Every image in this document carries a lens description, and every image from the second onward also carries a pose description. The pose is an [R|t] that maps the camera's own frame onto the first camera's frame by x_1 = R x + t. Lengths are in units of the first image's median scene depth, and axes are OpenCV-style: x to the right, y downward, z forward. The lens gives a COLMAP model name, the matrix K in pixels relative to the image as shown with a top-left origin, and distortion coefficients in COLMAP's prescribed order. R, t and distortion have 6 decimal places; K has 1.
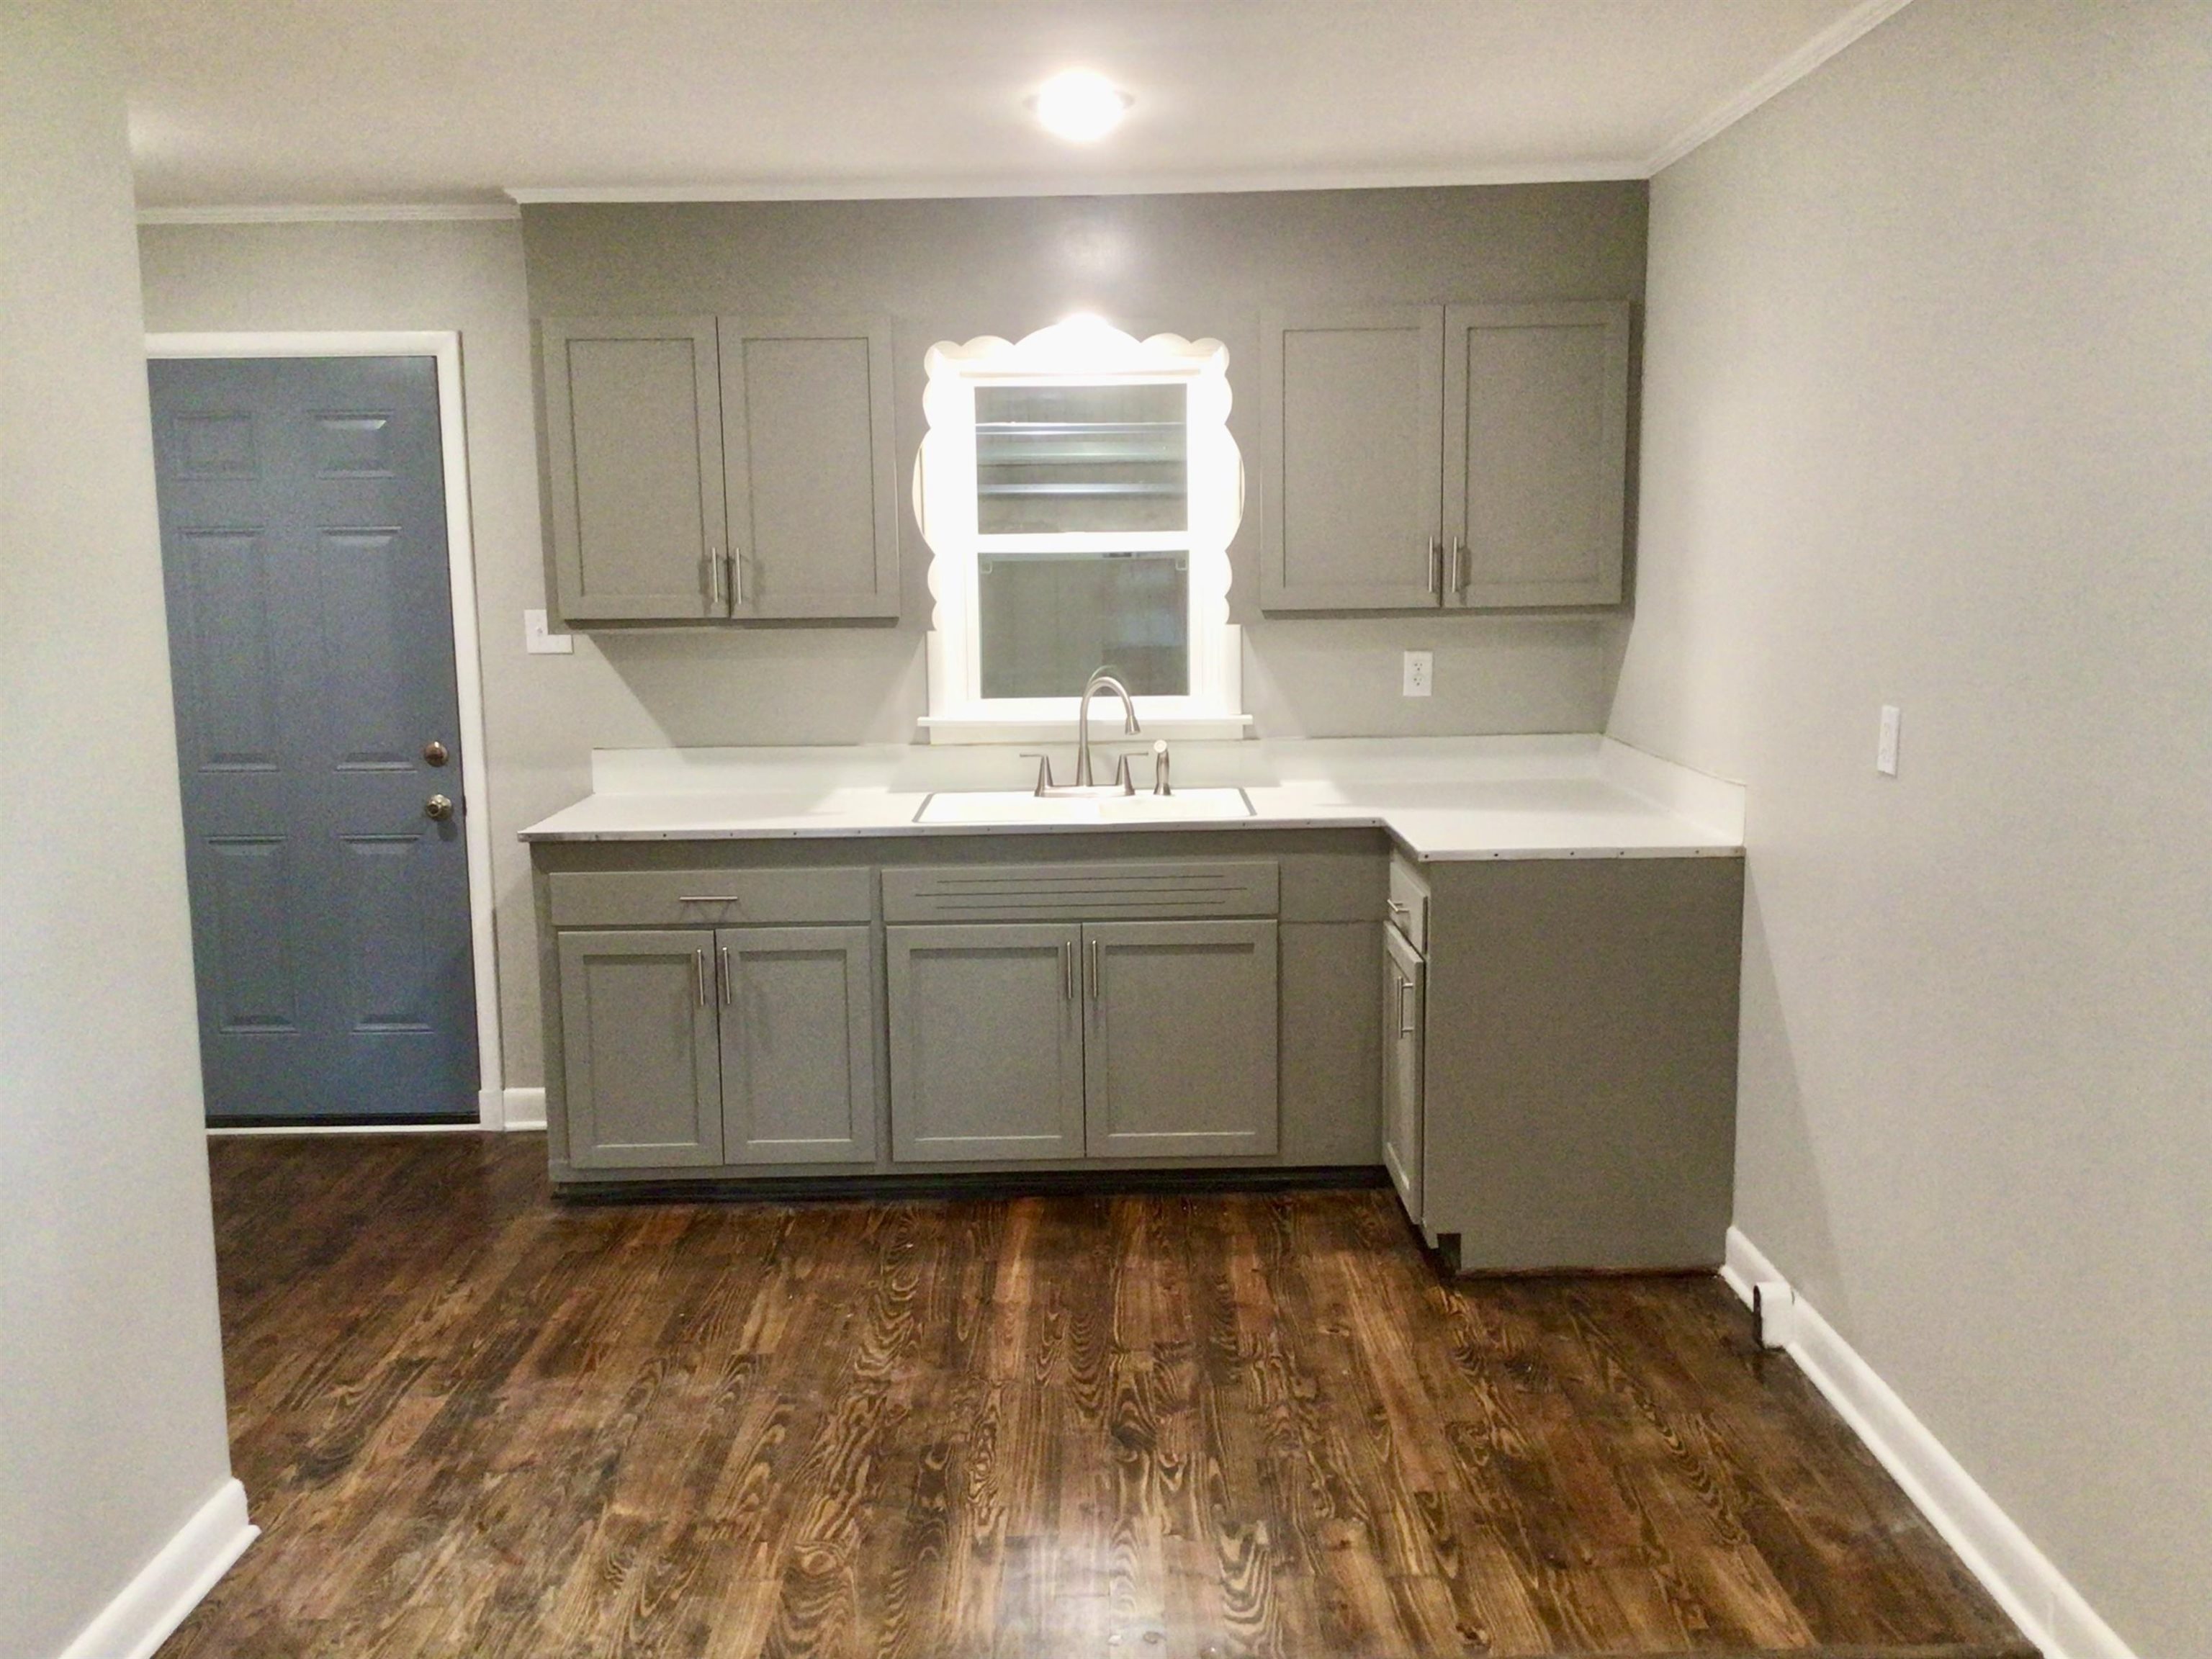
lens RADIAL K [[2003.6, 0, 1090.5], [0, 2003.6, 830.6], [0, 0, 1]] dist [0.077138, -0.000027]
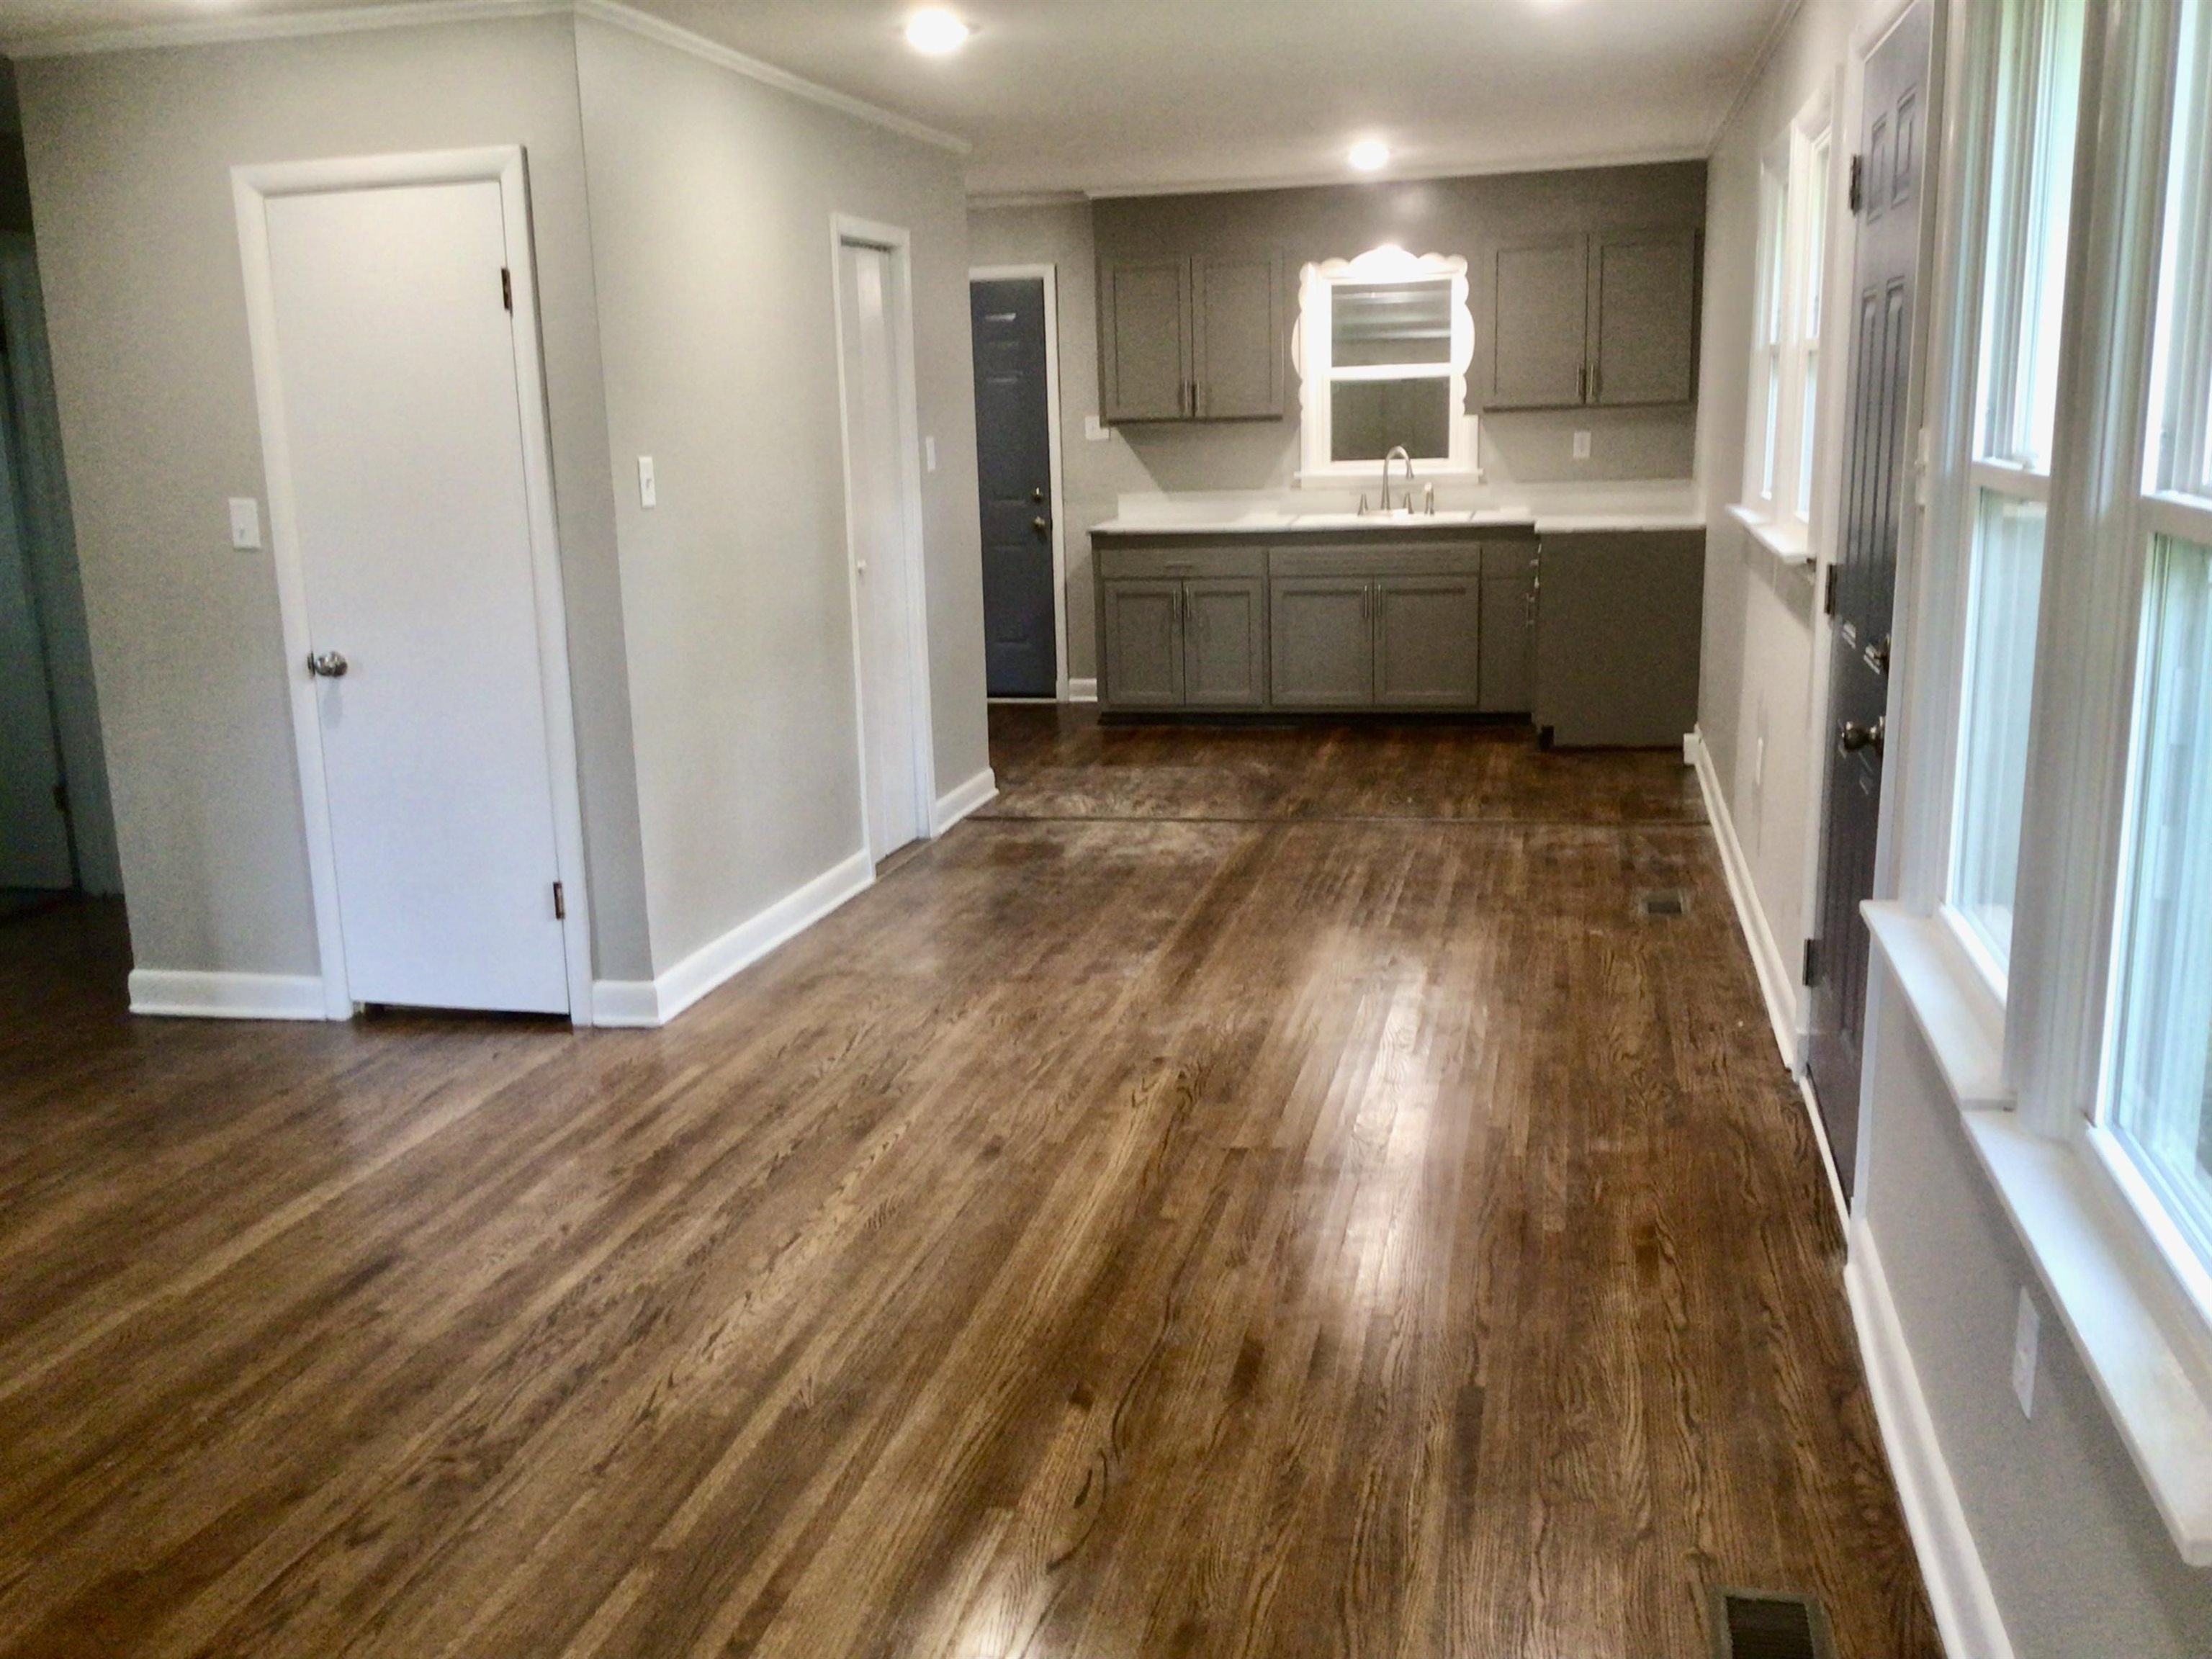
lens RADIAL K [[2003.6, 0, 1090.5], [0, 2003.6, 830.6], [0, 0, 1]] dist [0.077138, -0.000027]
pose [[0.974132, 0.032228, -0.223672, 0.158542], [-0.015388, 0.996941, 0.076627, 0.135829], [0.225457, -0.071203, 0.971648, -0.869241]]
